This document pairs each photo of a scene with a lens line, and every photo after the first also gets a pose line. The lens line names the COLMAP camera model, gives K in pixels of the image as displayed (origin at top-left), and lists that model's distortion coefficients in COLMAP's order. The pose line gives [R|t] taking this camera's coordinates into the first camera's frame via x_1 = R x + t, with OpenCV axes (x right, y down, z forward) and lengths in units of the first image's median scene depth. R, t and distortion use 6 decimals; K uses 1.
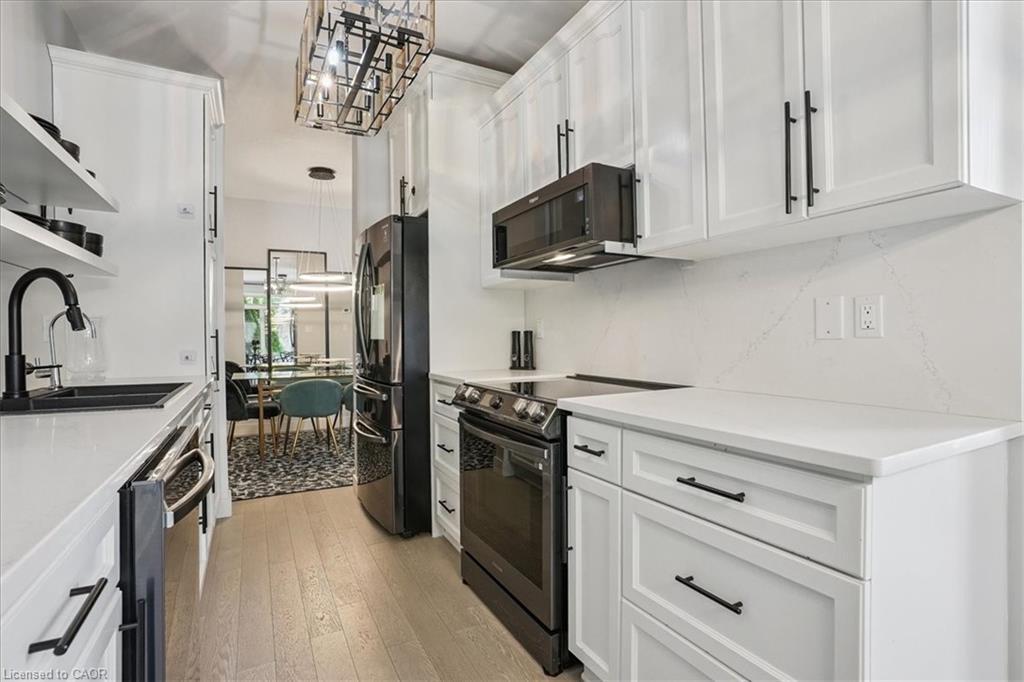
lens RADIAL K [[494.9, 0, 512.0], [0, 494.9, 341.0], [0, 0, 1]] dist [-0.059347, 0.028405]
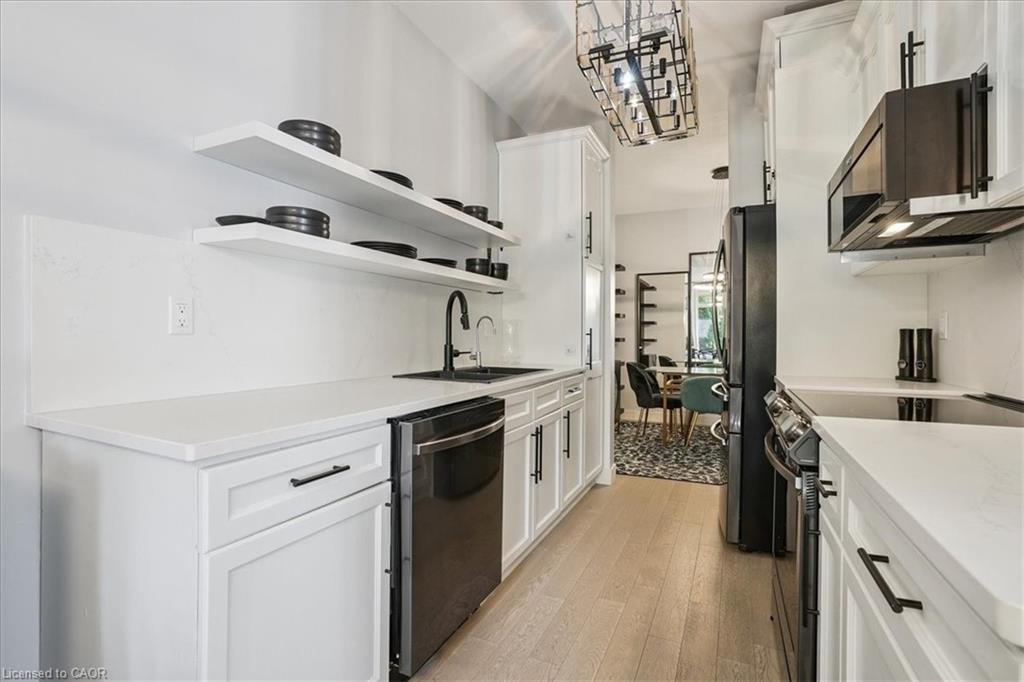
lens RADIAL K [[482.8, 0, 501.2], [0, 482.8, 337.5], [0, 0, 1]] dist [-0.057730, 0.025402]
pose [[0.597715, 0.010510, -0.801639, 0.217689], [-0.012421, 0.999915, 0.003848, -0.002252], [0.801612, 0.007657, 0.597795, 0.085004]]
